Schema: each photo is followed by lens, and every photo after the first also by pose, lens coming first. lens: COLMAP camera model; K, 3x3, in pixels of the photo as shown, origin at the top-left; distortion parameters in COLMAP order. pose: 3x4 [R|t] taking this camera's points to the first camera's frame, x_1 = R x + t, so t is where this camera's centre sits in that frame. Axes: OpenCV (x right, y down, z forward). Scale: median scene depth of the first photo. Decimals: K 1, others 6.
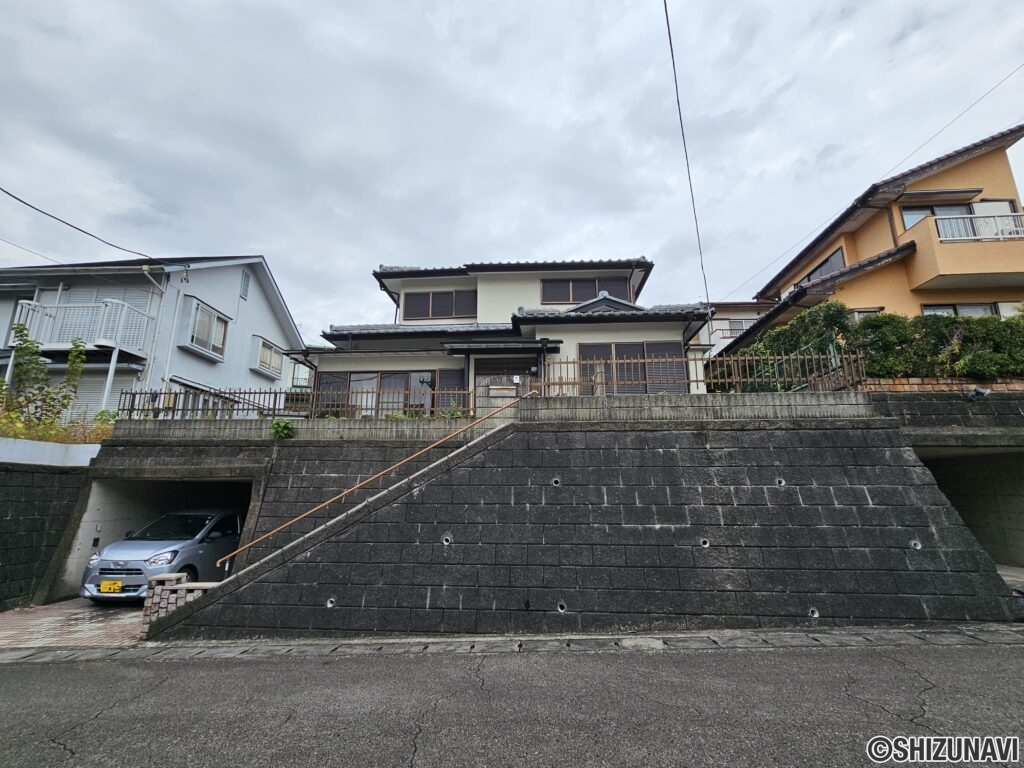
lens RADIAL K [[476.4, 0, 510.1], [0, 476.4, 384.0], [0, 0, 1]] dist [0.002390, -0.001295]
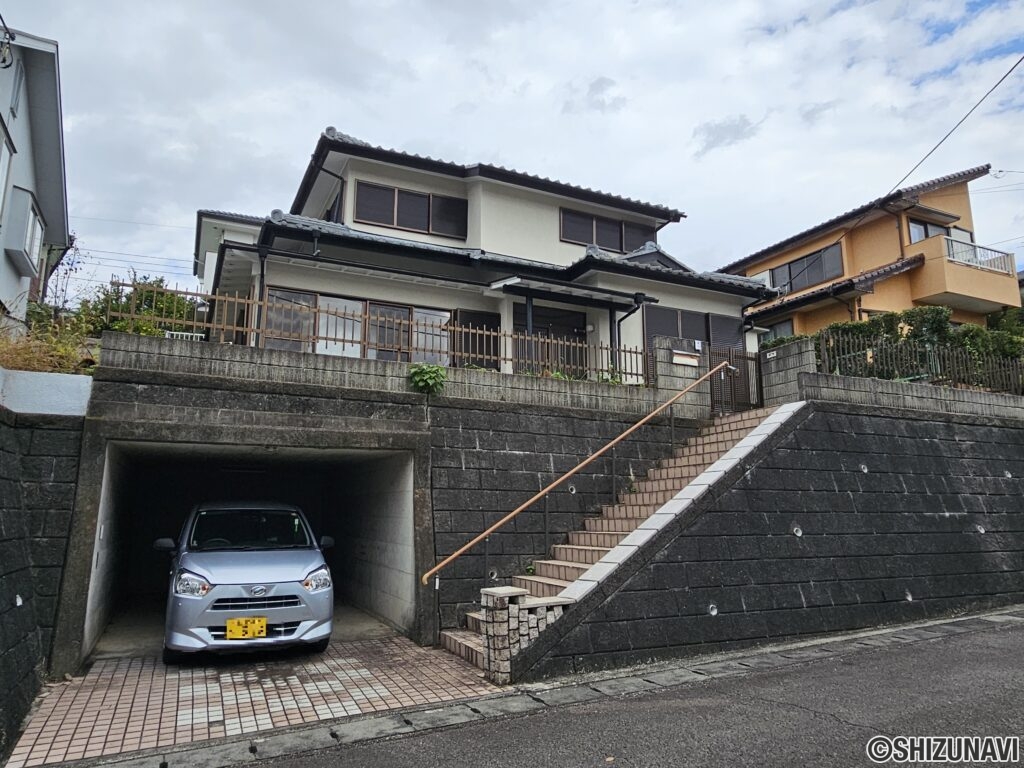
lens RADIAL K [[684.3, 0, 511.8], [0, 684.3, 384.2], [0, 0, 1]] dist [0.001946, 0.000002]
pose [[0.871869, 0.089956, 0.481406, -0.830855], [-0.114984, 0.993109, 0.022673, 0.067070], [-0.476049, -0.075122, 0.876204, 0.129543]]
